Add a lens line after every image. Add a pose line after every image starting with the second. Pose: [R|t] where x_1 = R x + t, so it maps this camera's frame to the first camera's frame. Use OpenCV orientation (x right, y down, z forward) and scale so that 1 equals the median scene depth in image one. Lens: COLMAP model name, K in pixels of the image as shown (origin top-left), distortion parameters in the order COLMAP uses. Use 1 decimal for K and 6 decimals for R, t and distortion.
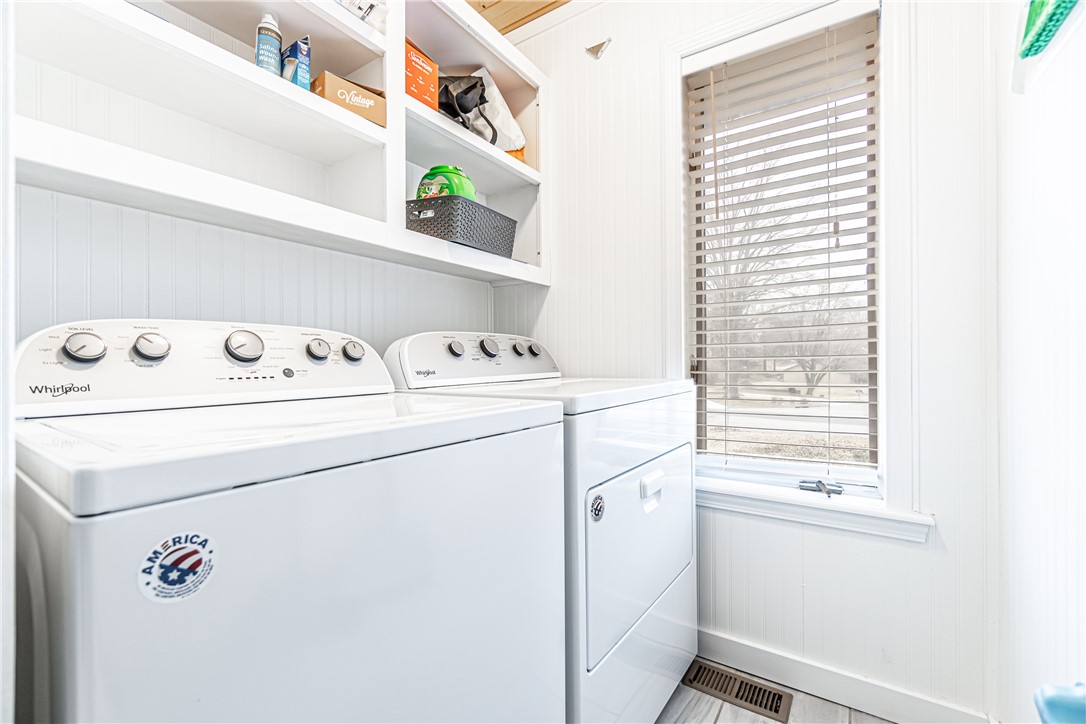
lens RADIAL K [[468.3, 0, 541.5], [0, 468.3, 363.6], [0, 0, 1]] dist [-0.004325, 0.001783]
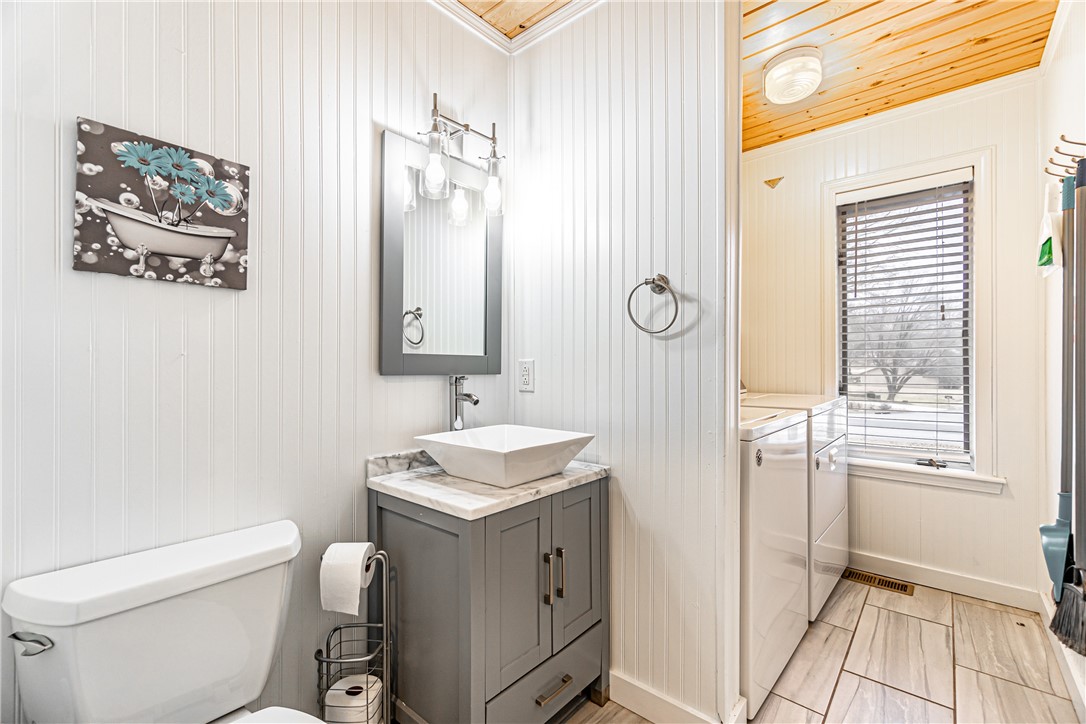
lens RADIAL K [[468.3, 0, 541.9], [0, 468.3, 363.2], [0, 0, 1]] dist [-0.004325, 0.001783]
pose [[0.992775, 0.004337, -0.119908, -0.550869], [-0.004817, 0.999982, -0.003710, -0.072022], [0.119890, 0.004261, 0.992778, -0.771873]]
